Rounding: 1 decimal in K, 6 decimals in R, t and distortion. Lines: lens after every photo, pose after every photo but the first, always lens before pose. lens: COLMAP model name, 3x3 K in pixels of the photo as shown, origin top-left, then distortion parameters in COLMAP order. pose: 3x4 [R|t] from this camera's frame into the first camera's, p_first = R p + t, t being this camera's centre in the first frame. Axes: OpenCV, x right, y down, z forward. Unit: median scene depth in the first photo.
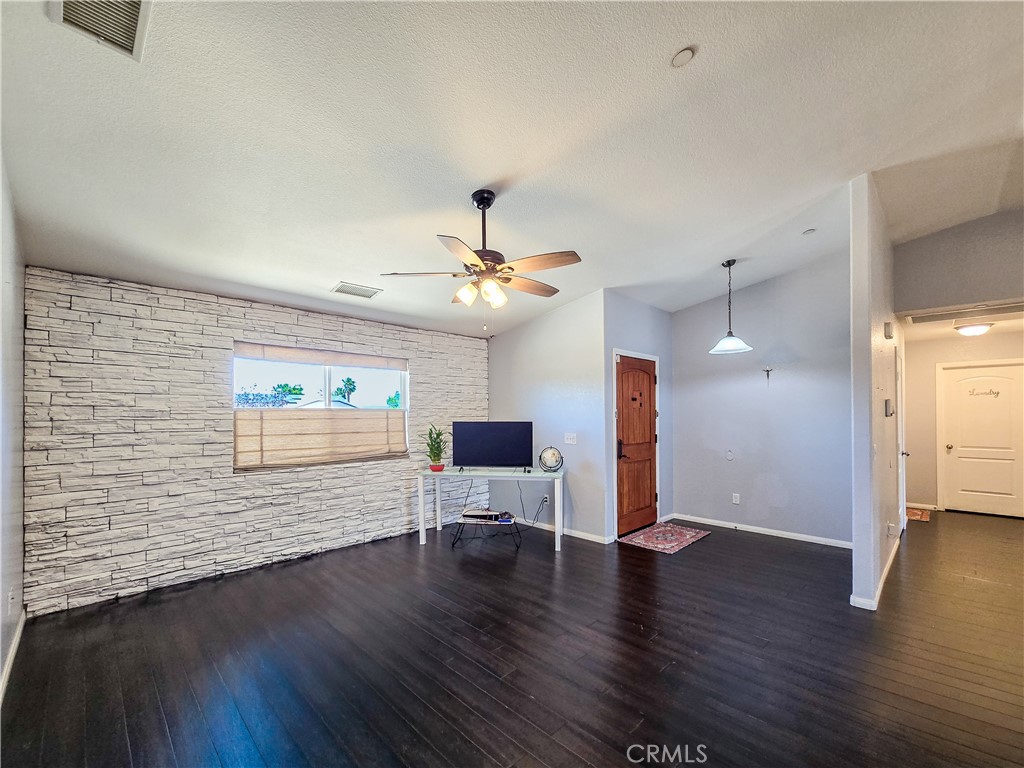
lens RADIAL K [[433.9, 0, 510.0], [0, 433.9, 411.2], [0, 0, 1]] dist [-0.000560, -0.000147]
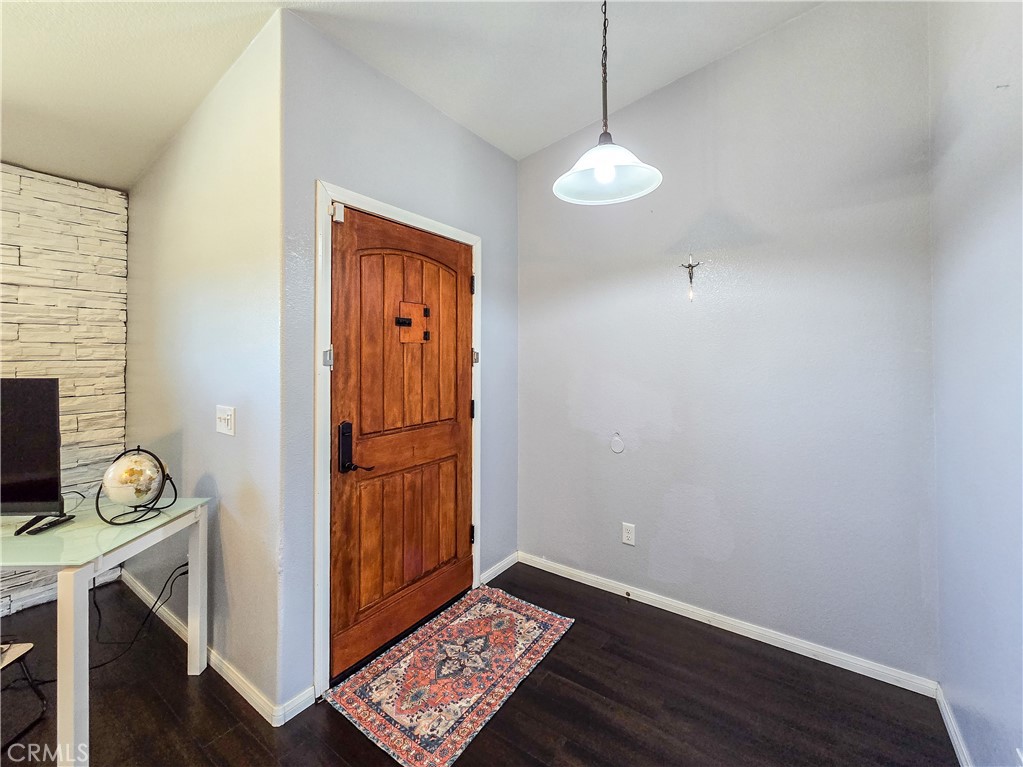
lens RADIAL K [[436.5, 0, 509.5], [0, 436.5, 349.6], [0, 0, 1]] dist [-0.000085, -0.000061]
pose [[0.983934, 0.006986, 0.178395, 0.344772], [-0.005803, 0.999958, -0.007152, 0.002167], [-0.178438, 0.006001, 0.983933, 0.621072]]
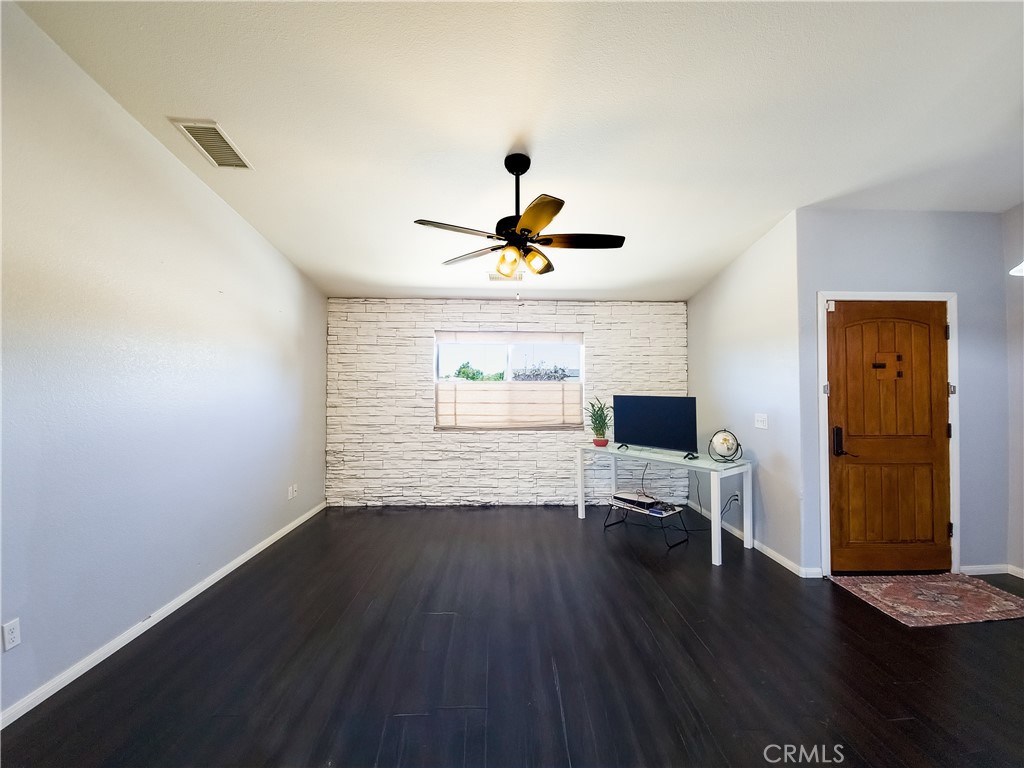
lens RADIAL K [[415.2, 0, 513.1], [0, 415.2, 377.8], [0, 0, 1]] dist [-0.000503, -0.000705]
pose [[0.728694, -0.008851, -0.684782, 0.344271], [-0.001103, 0.999900, -0.014097, -0.000564], [0.684838, 0.011027, 0.728612, 0.204092]]
